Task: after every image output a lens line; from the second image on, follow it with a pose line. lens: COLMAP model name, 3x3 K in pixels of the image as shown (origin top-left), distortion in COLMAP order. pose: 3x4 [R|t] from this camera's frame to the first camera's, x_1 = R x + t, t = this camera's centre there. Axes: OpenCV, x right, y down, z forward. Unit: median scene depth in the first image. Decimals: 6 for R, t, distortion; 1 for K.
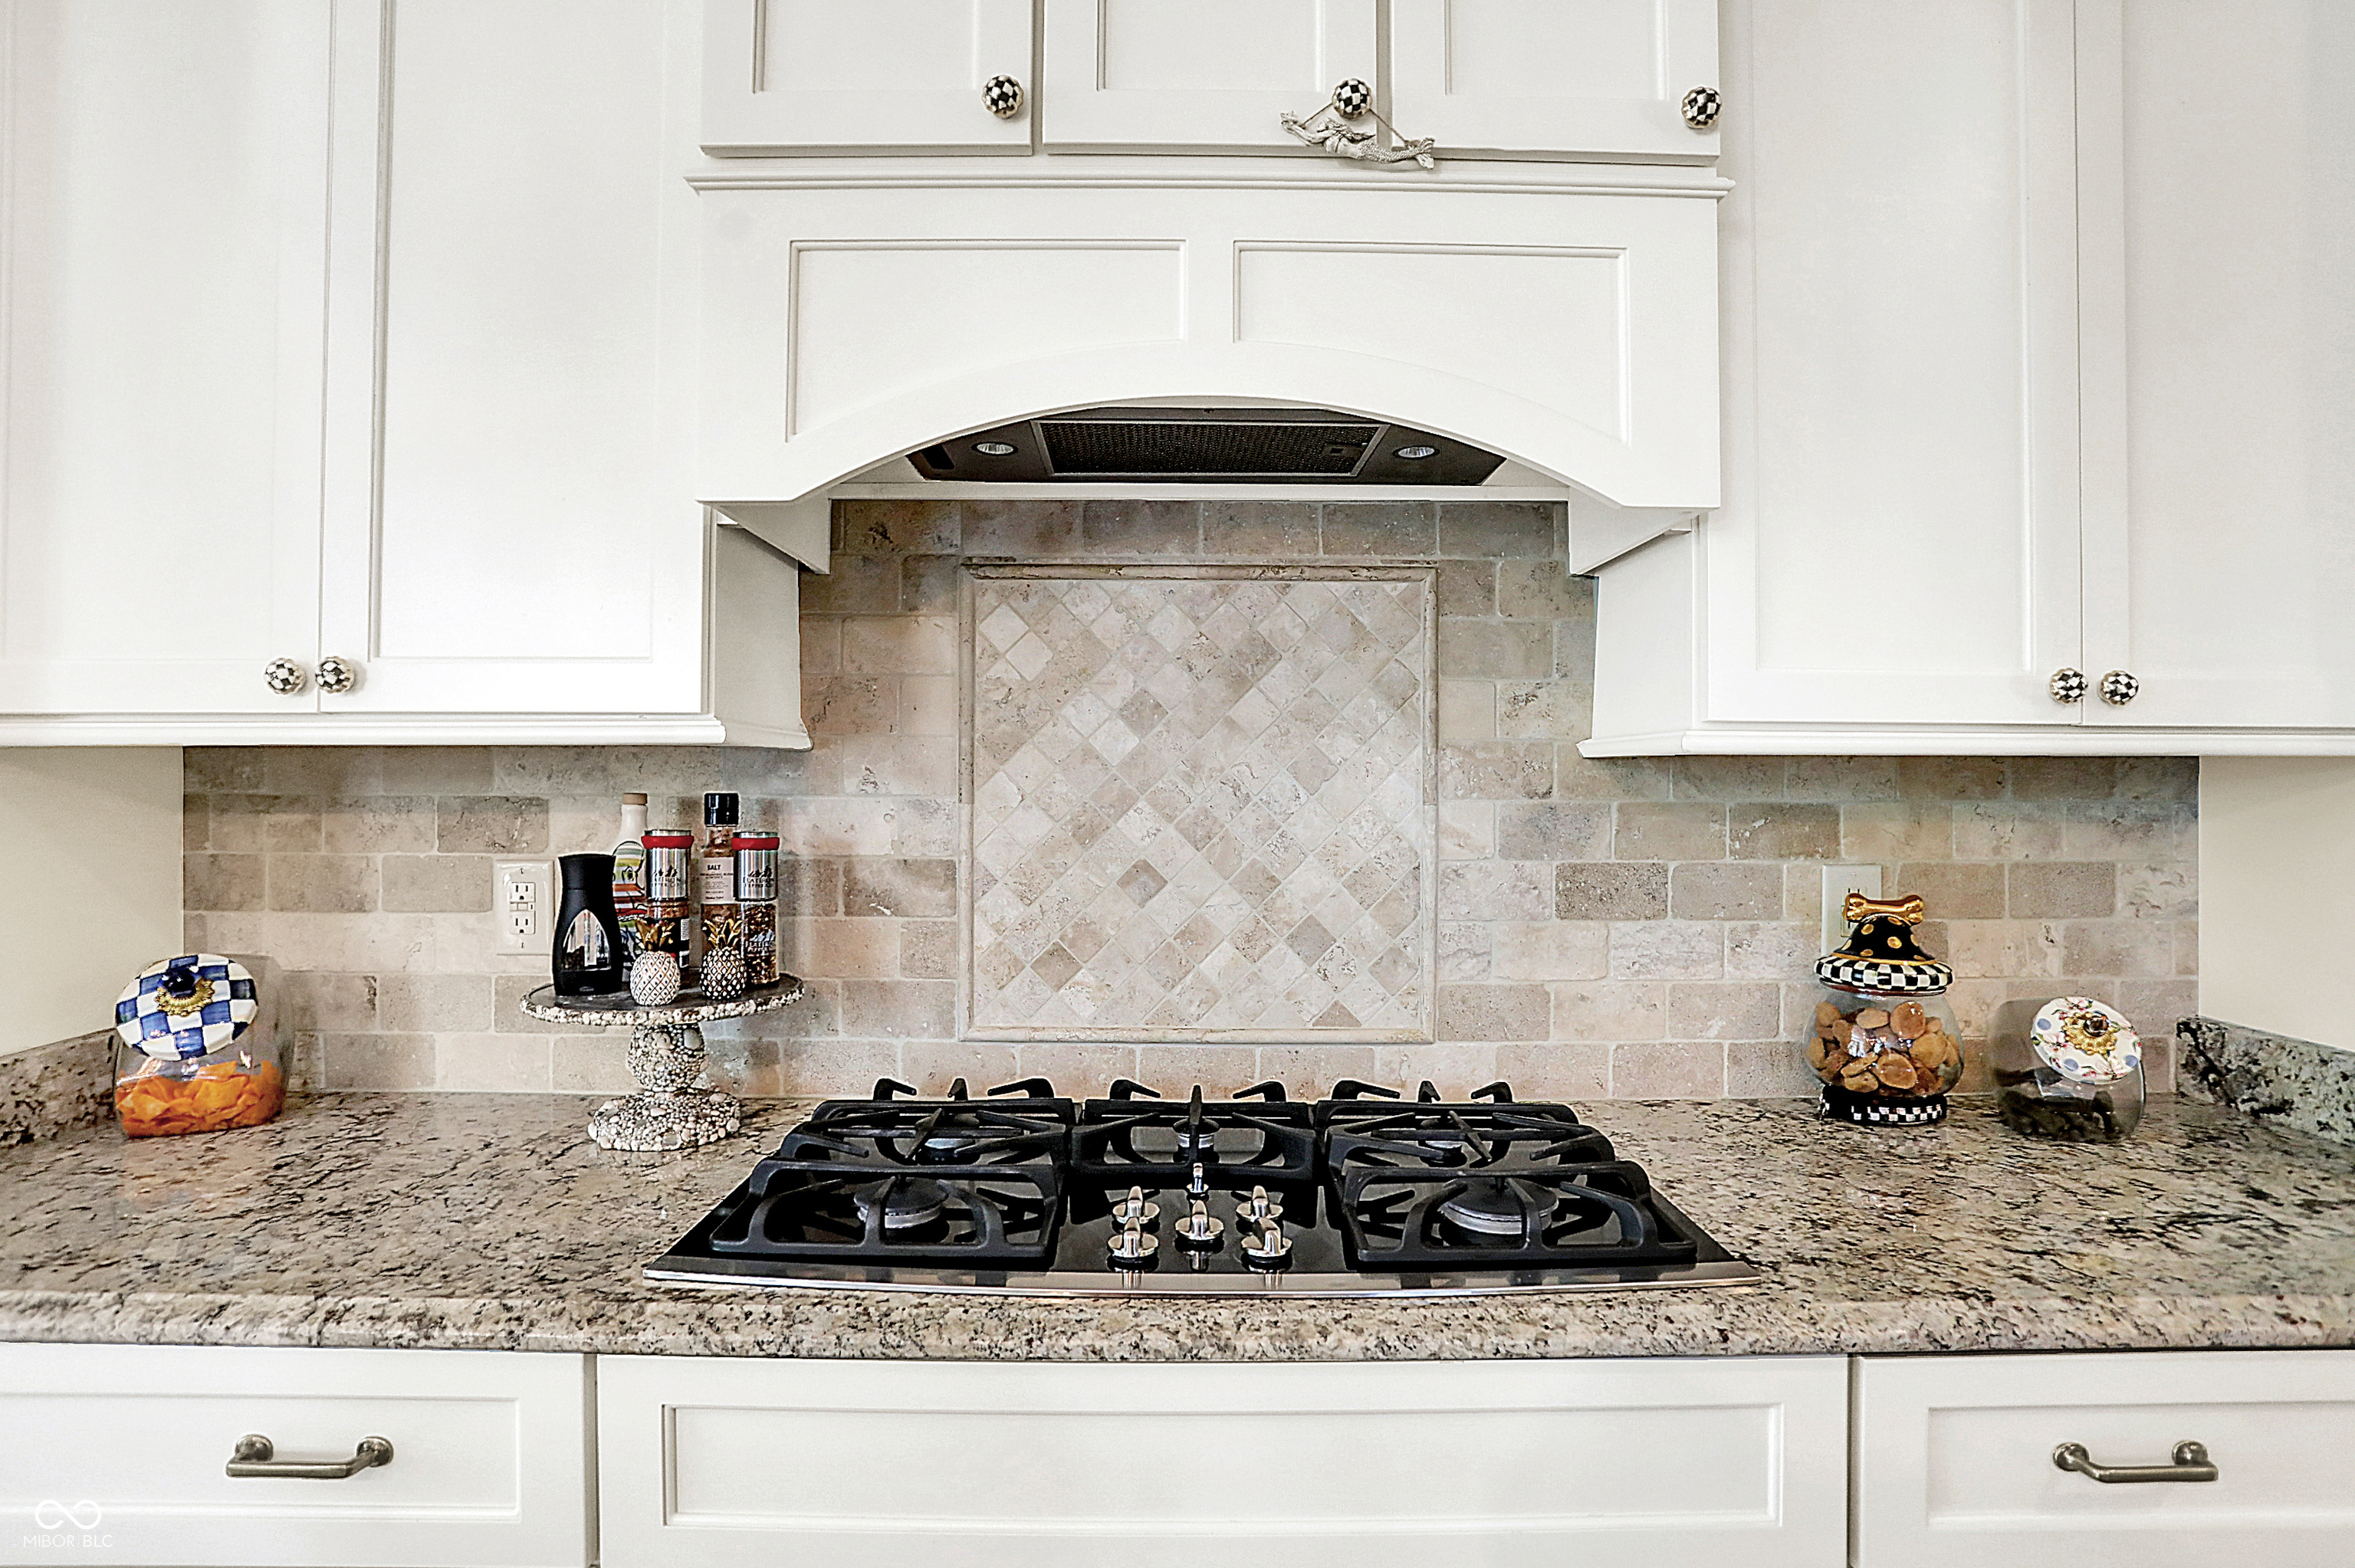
lens RADIAL K [[1206.4, 0, 1160.3], [0, 1206.4, 776.2], [0, 0, 1]] dist [-0.064578, 0.026742]
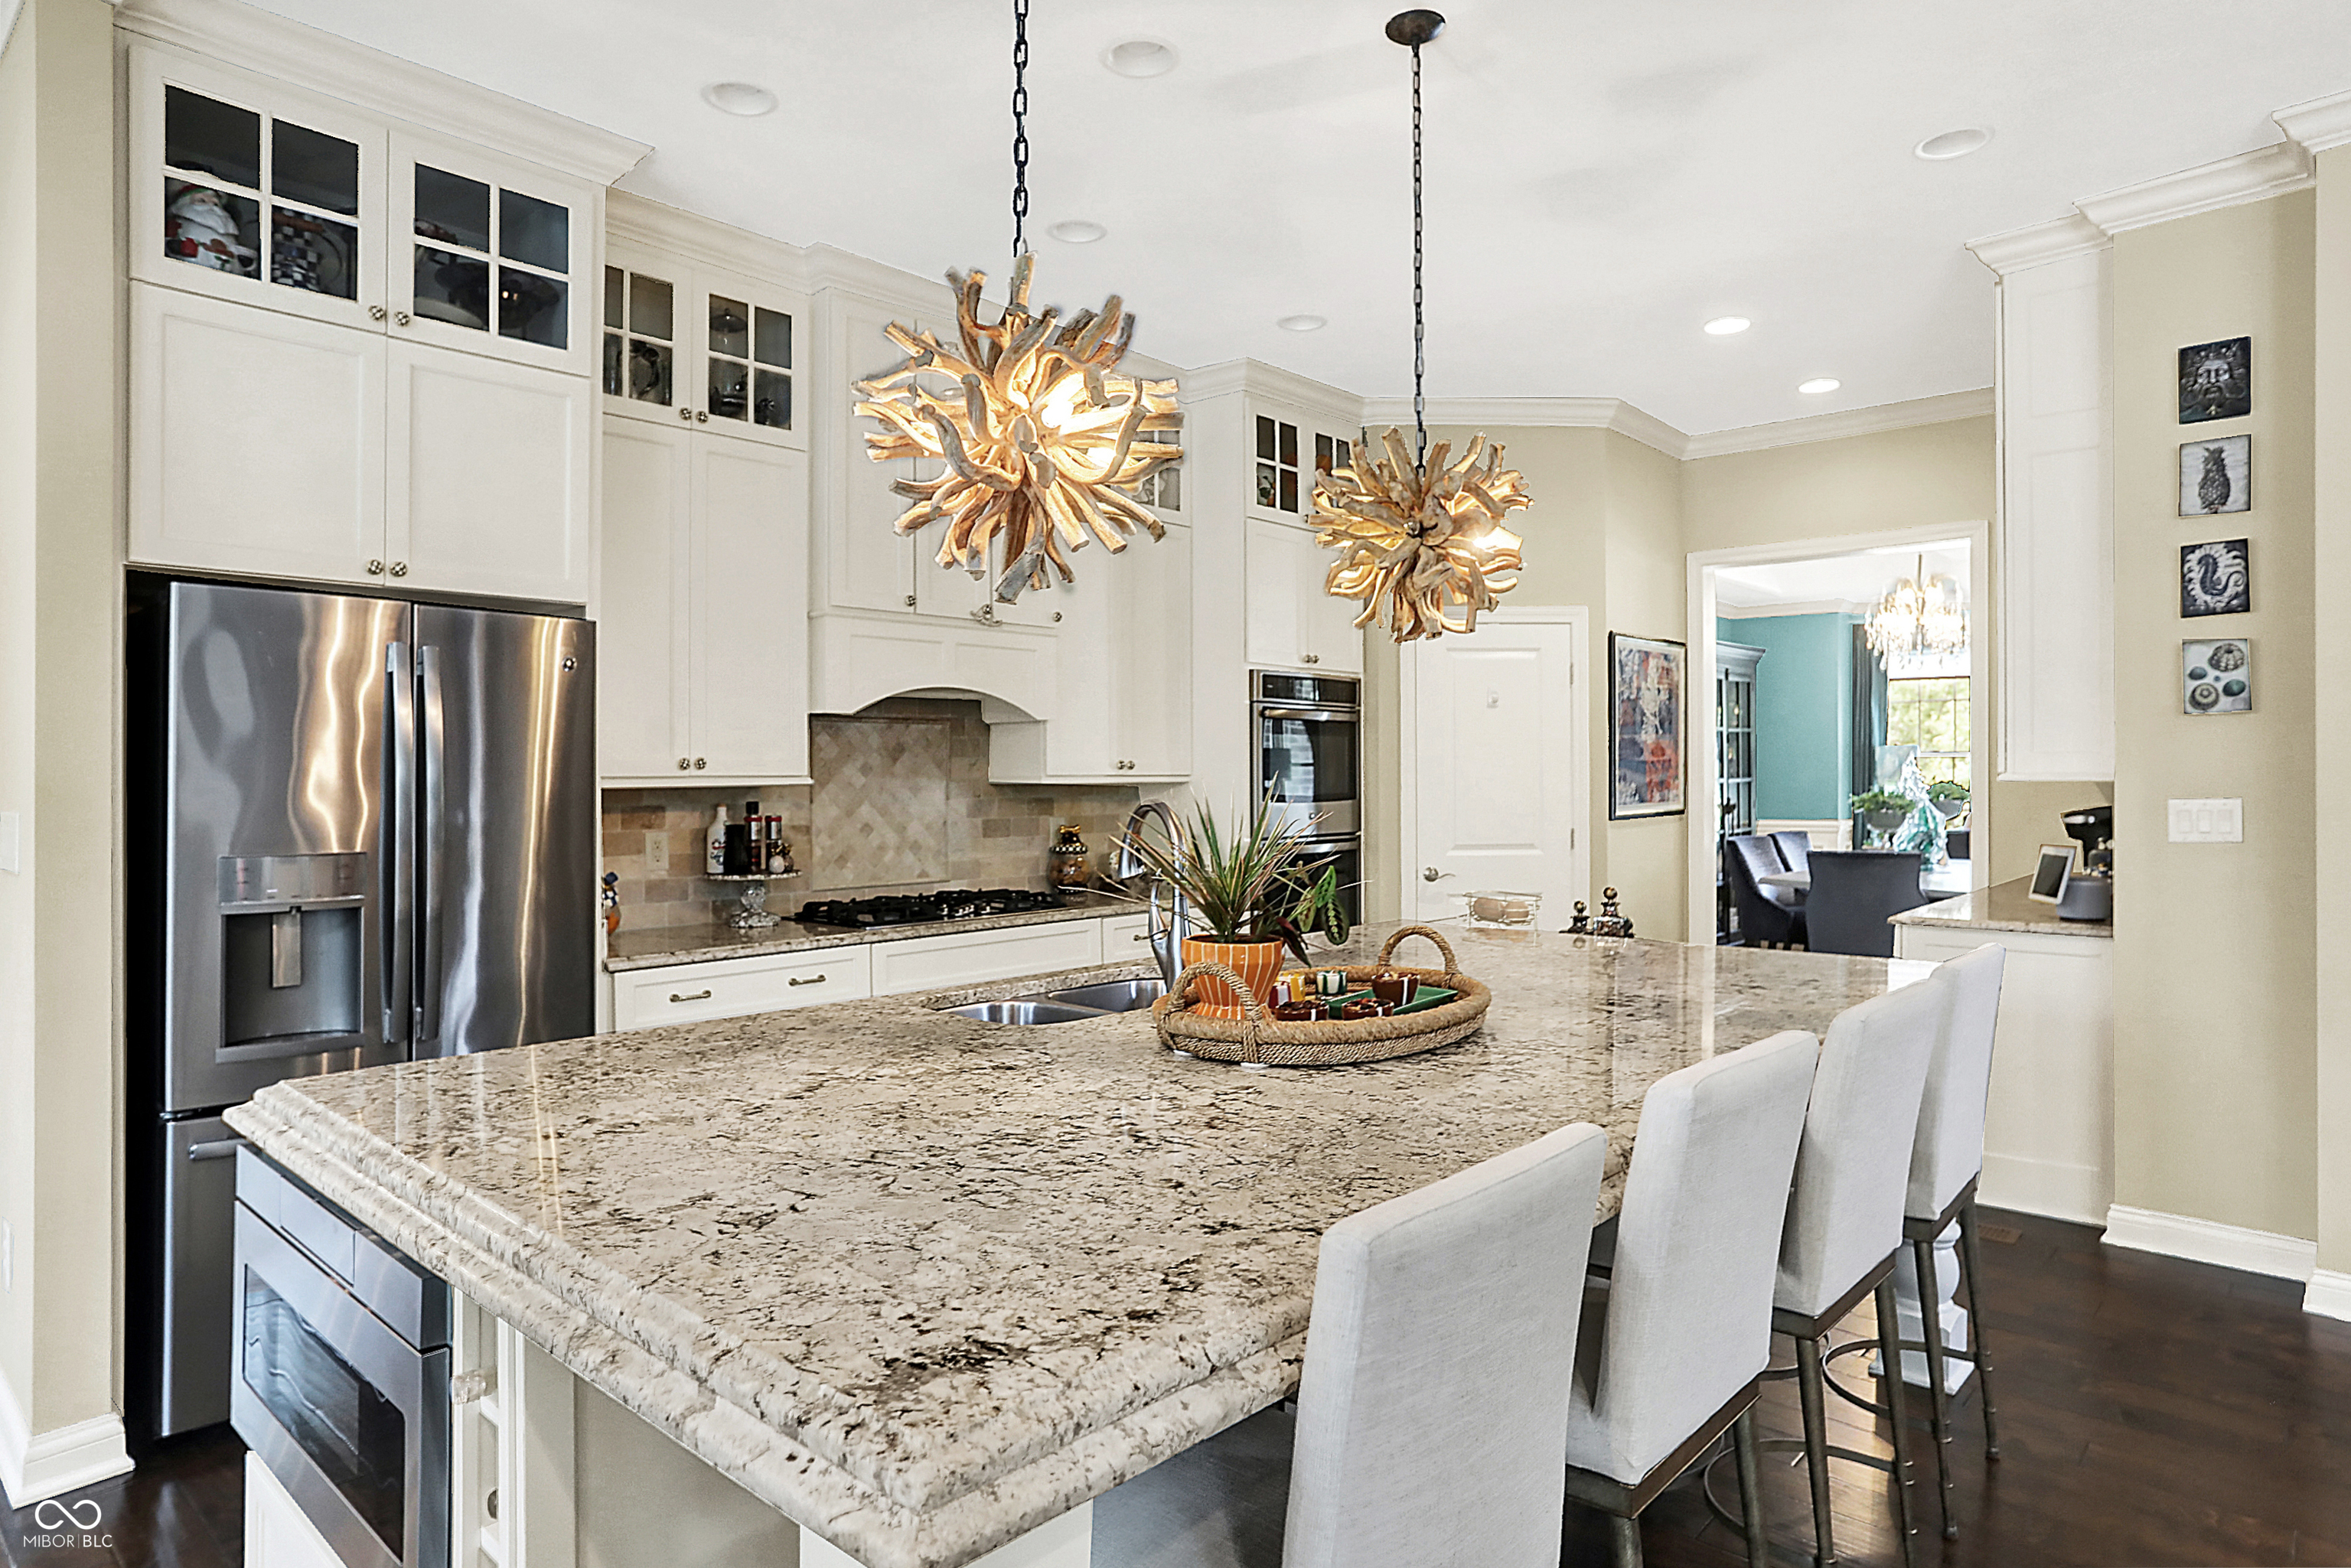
lens RADIAL K [[1379.5, 0, 1189.7], [0, 1379.5, 776.3], [0, 0, 1]] dist [-0.009084, 0.001915]
pose [[0.665299, -0.008513, 0.746529, -1.909493], [0.003641, 0.999960, 0.008158, -0.060843], [-0.746568, -0.002709, 0.665303, -1.695315]]
